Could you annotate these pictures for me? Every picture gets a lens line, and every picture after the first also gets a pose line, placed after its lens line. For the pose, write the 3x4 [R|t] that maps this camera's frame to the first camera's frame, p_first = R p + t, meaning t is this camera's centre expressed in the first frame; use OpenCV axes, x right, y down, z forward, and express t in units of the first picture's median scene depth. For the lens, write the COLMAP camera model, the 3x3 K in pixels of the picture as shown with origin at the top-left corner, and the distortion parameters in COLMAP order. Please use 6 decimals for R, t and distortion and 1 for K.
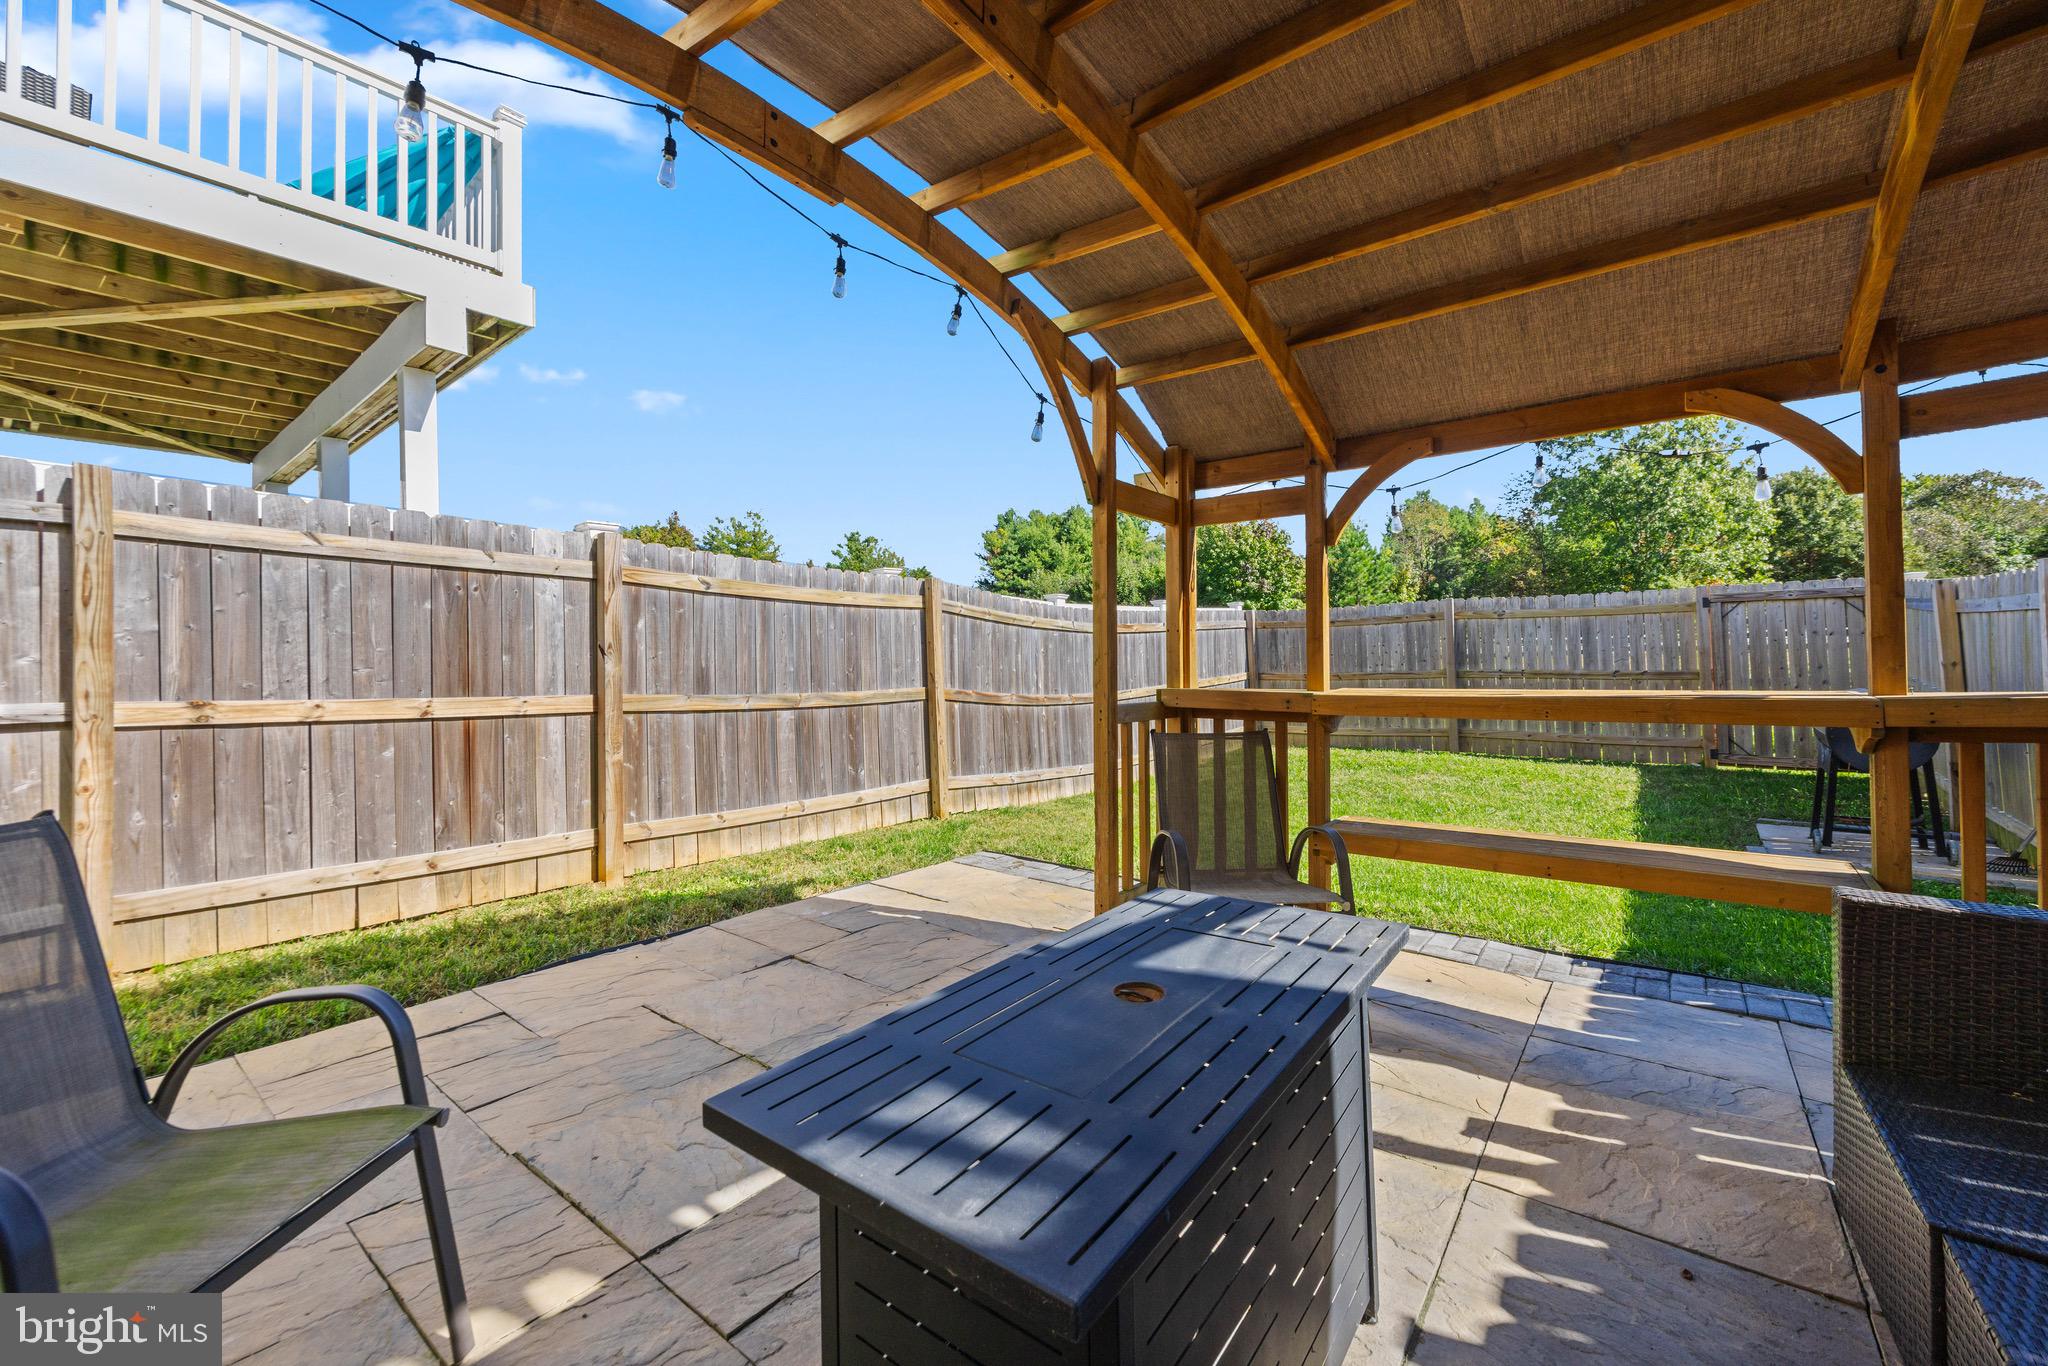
lens RADIAL K [[820.9, 0, 988.7], [0, 820.9, 683.2], [0, 0, 1]] dist [0.000378, 0.000045]
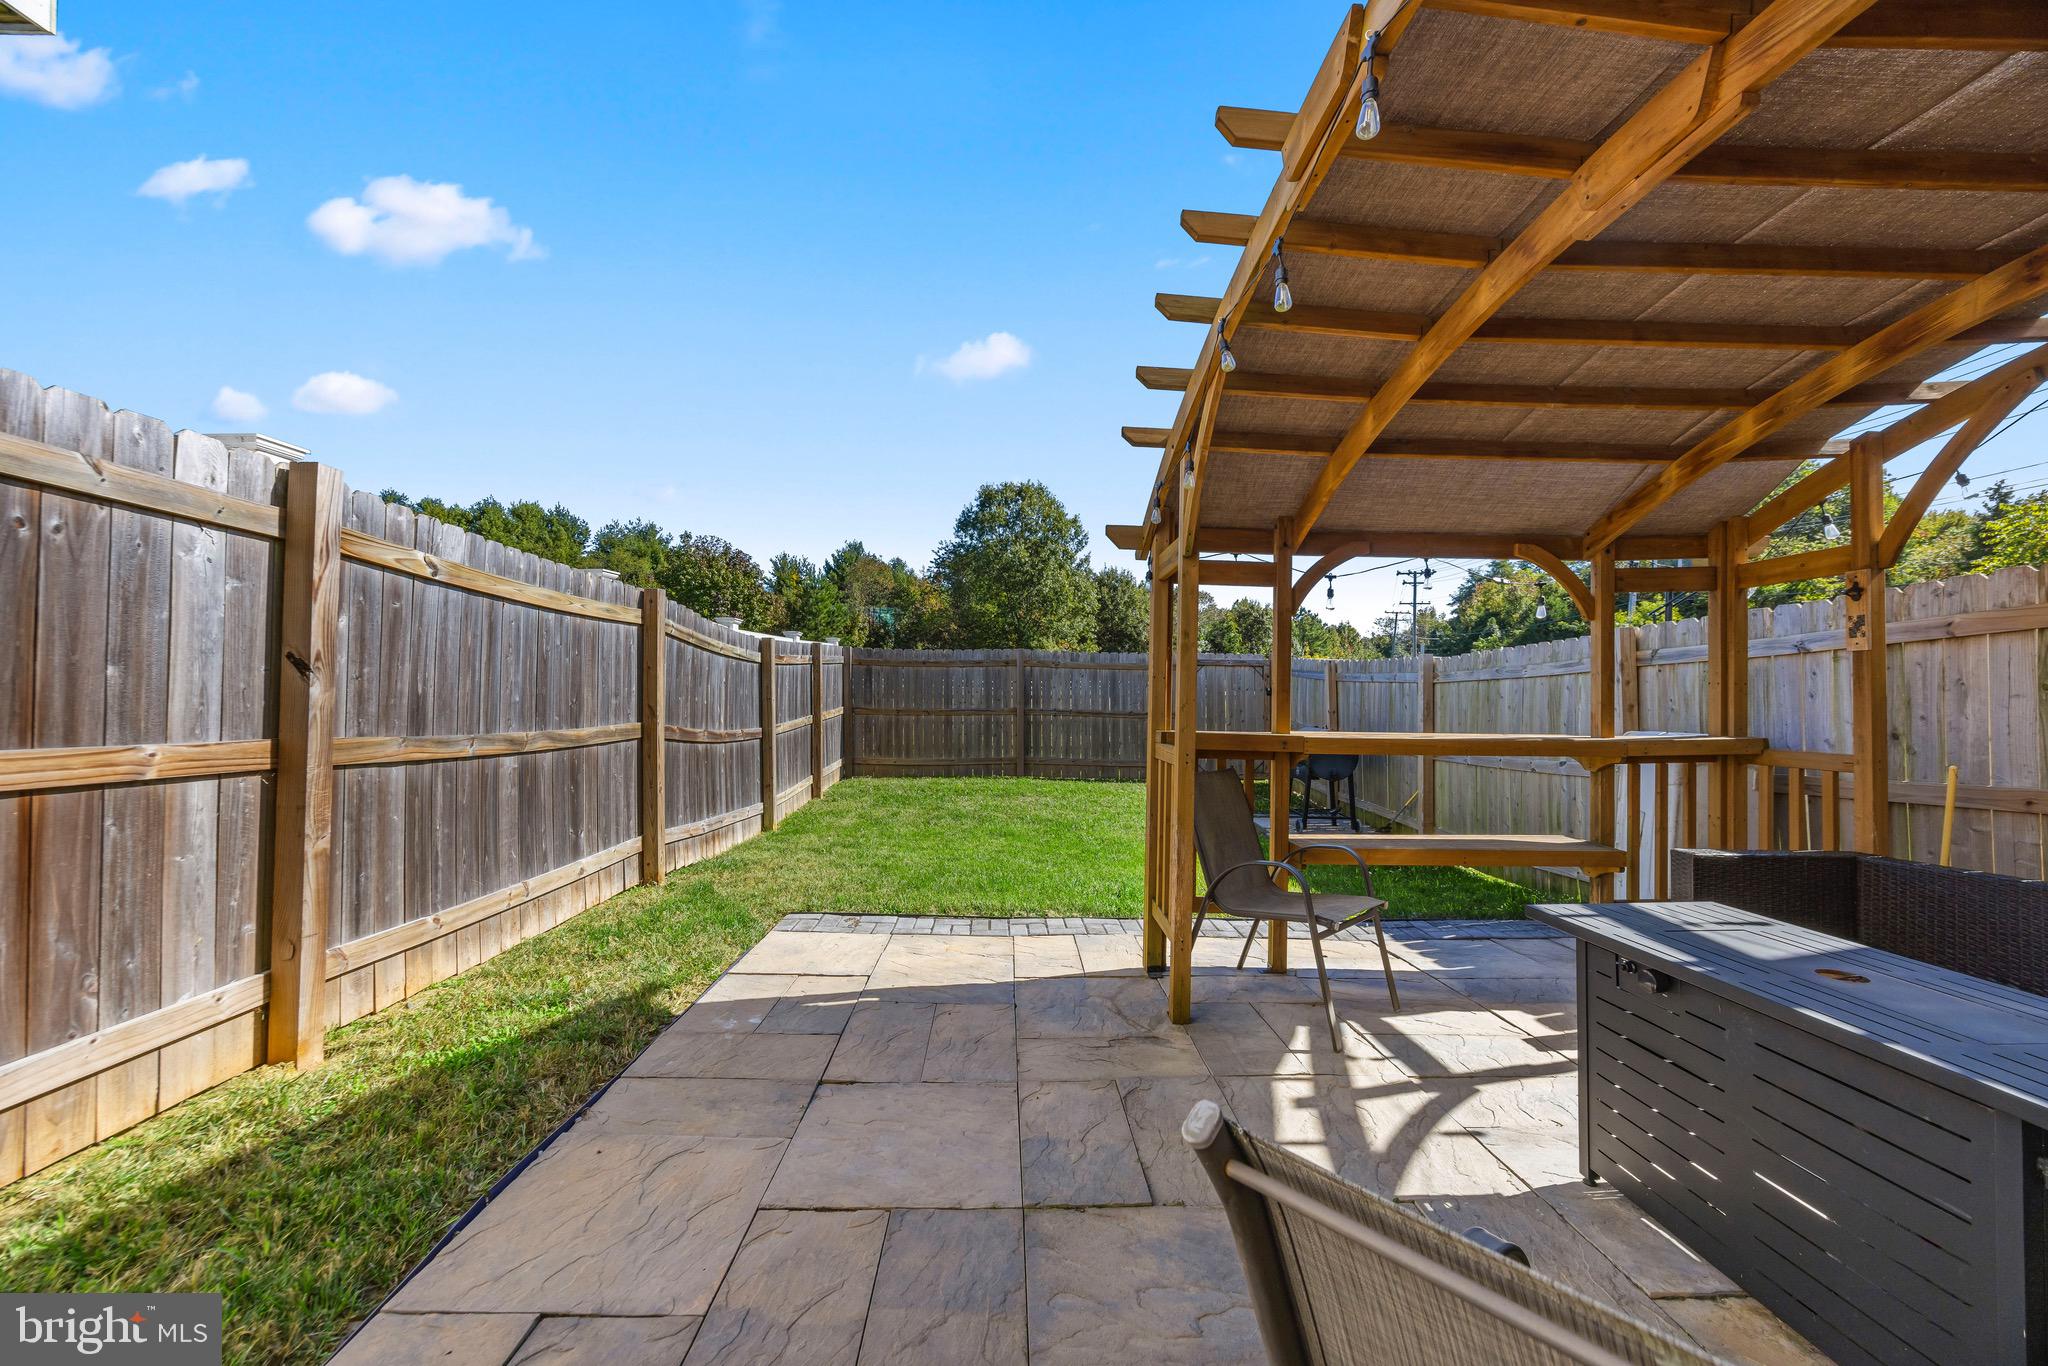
lens RADIAL K [[801.9, 0, 1019.7], [0, 801.9, 712.0], [0, 0, 1]] dist [-0.001237, -0.000055]
pose [[0.761734, 0.012507, 0.647769, -0.409585], [-0.011477, 0.999917, -0.005810, -0.007156], [-0.647788, -0.003009, 0.761814, 0.214819]]
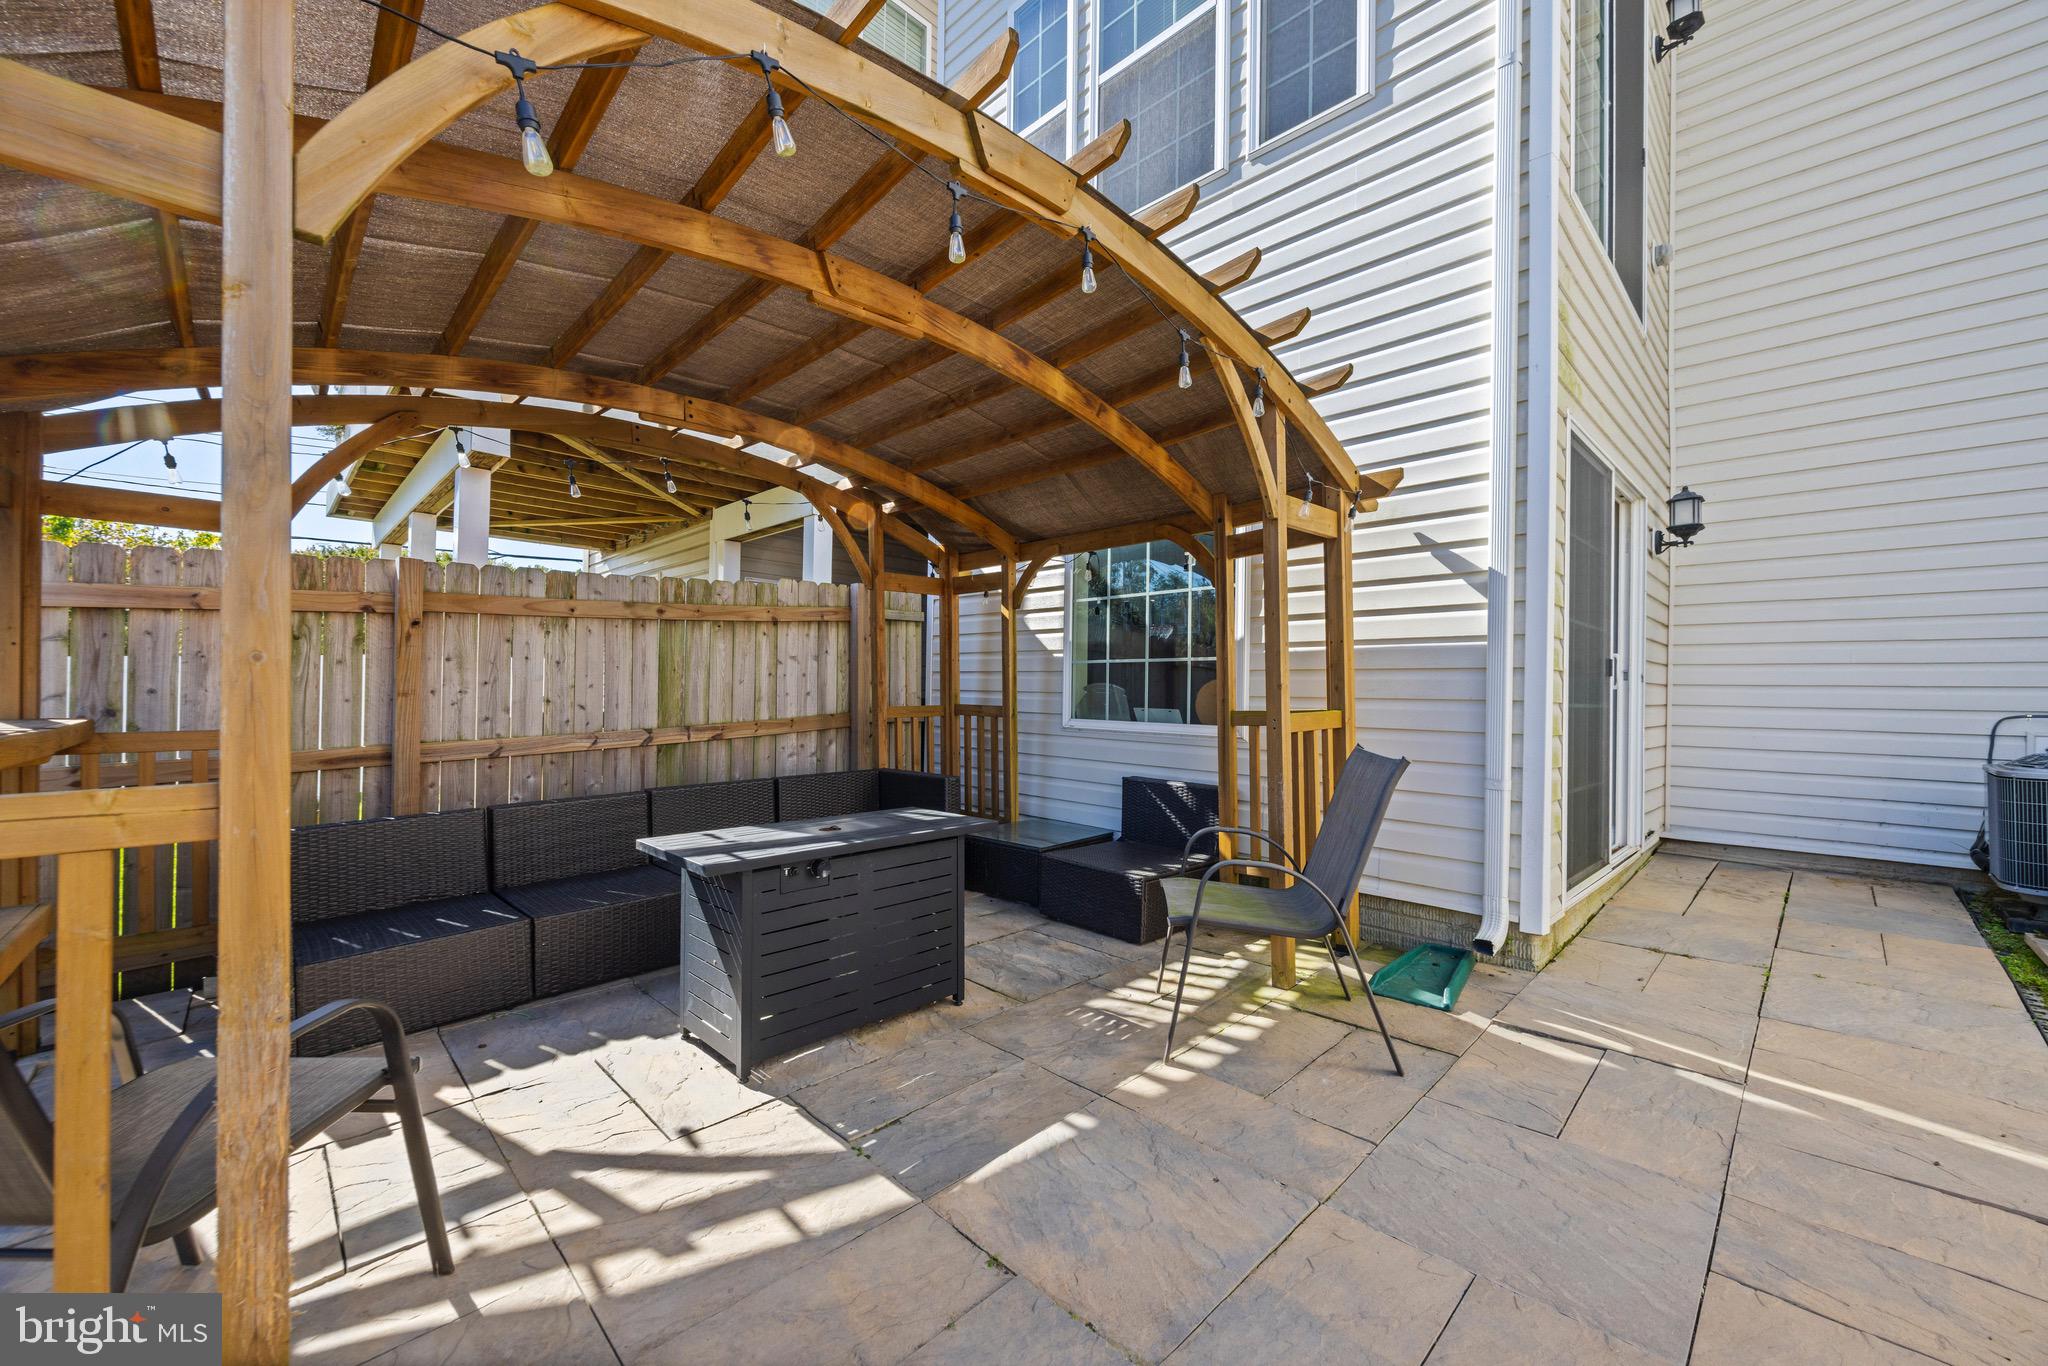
lens RADIAL K [[801.9, 0, 1019.7], [0, 801.9, 712.0], [0, 0, 1]] dist [-0.001237, -0.000055]
pose [[-0.995043, 0.013345, 0.098546, -0.140576], [0.016747, 0.999289, 0.033772, -0.008161], [-0.098025, 0.035255, -0.994559, 0.783380]]
